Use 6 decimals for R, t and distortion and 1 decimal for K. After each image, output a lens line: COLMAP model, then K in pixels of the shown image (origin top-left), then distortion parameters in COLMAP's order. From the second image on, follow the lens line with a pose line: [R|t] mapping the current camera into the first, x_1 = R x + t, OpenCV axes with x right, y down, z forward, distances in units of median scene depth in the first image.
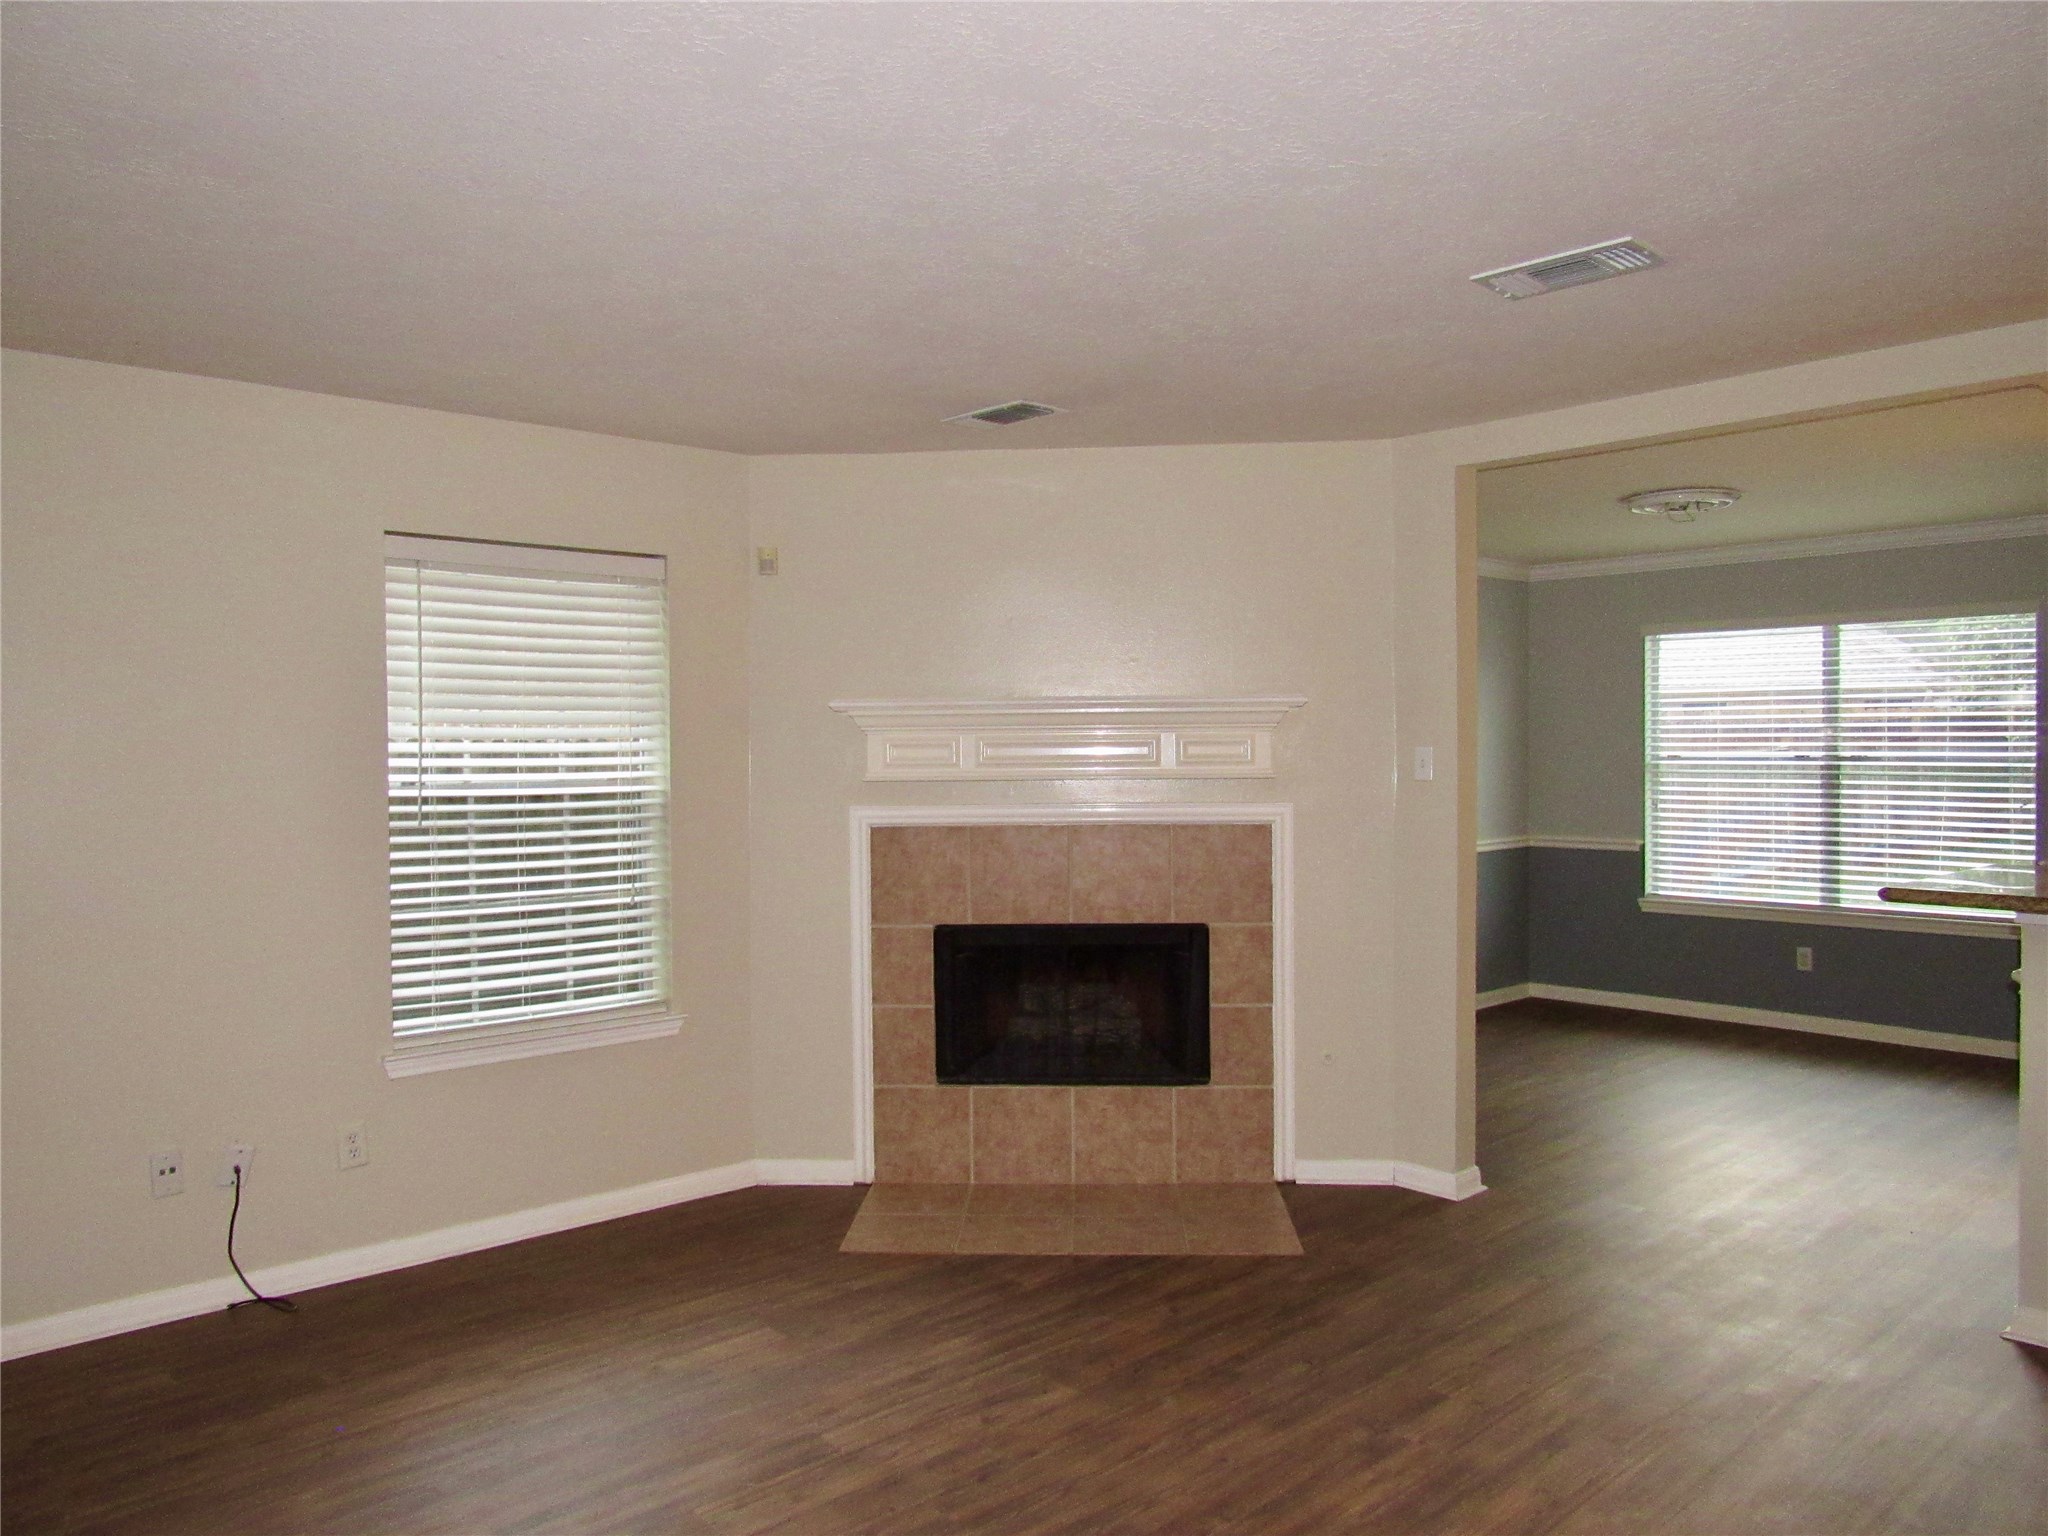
lens RADIAL K [[1449.3, 0, 982.3], [0, 1449.3, 767.6], [0, 0, 1]] dist [-0.028627, 0.003109]
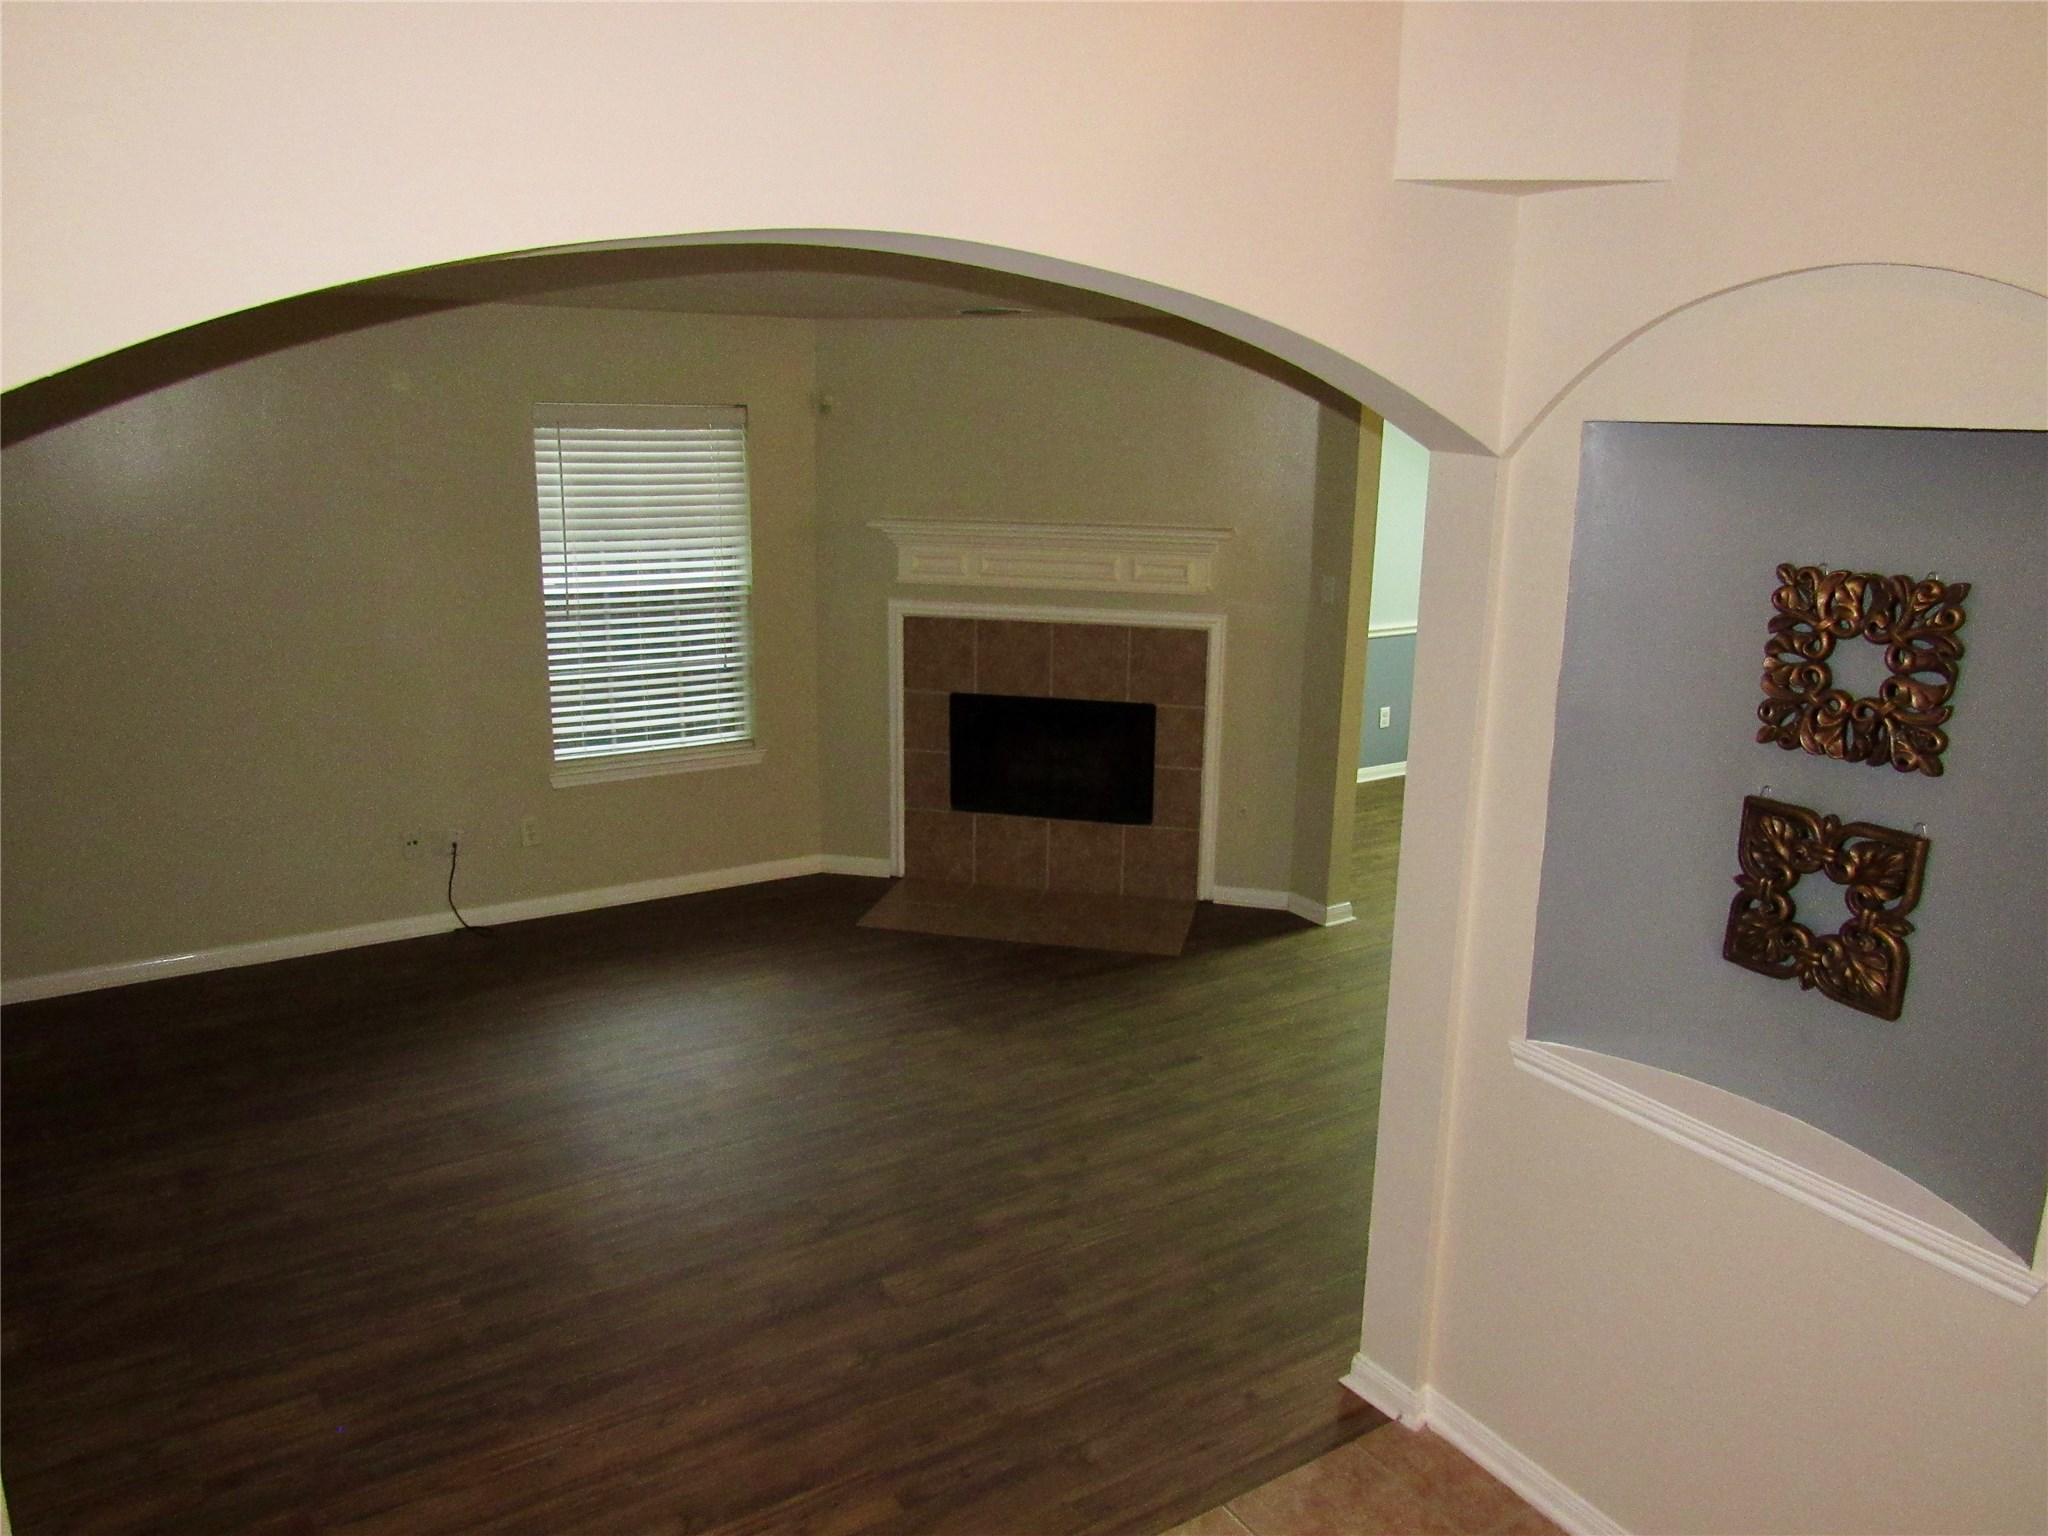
lens RADIAL K [[1469.7, 0, 1017.4], [0, 1469.7, 766.7], [0, 0, 1]] dist [-0.022400, 0.001292]
pose [[0.982729, 0.063245, -0.173909, 0.270347], [-0.021854, 0.972872, 0.230308, -0.138845], [0.183757, -0.222529, 0.957452, -0.291200]]
